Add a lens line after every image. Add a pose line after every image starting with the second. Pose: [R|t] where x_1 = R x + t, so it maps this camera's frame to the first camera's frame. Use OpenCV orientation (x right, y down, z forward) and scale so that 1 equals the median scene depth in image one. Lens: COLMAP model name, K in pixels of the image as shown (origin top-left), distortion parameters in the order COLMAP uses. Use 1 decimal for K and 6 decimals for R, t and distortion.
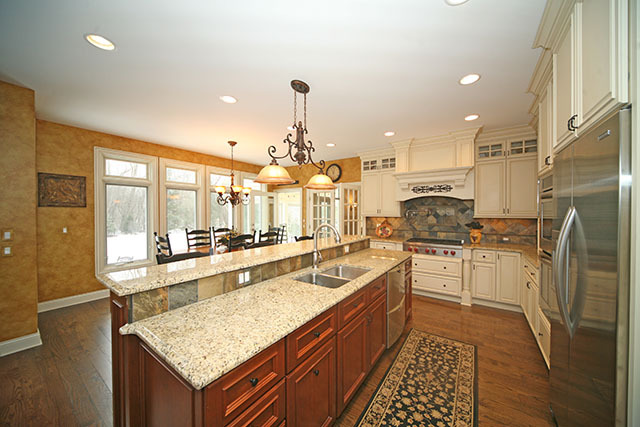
lens RADIAL K [[224.1, 0, 319.0], [0, 224.1, 214.1], [0, 0, 1]] dist [-0.002259, 0.000214]
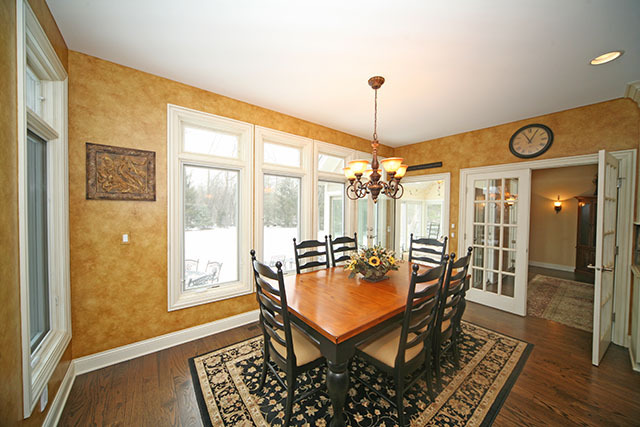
lens RADIAL K [[224.1, 0, 322.6], [0, 224.1, 213.0], [0, 0, 1]] dist [-0.002259, 0.000214]
pose [[0.958234, 0.018404, -0.285393, -0.416082], [-0.015950, 0.999813, 0.010920, -0.011478], [0.285540, -0.005912, 0.958349, 0.534013]]
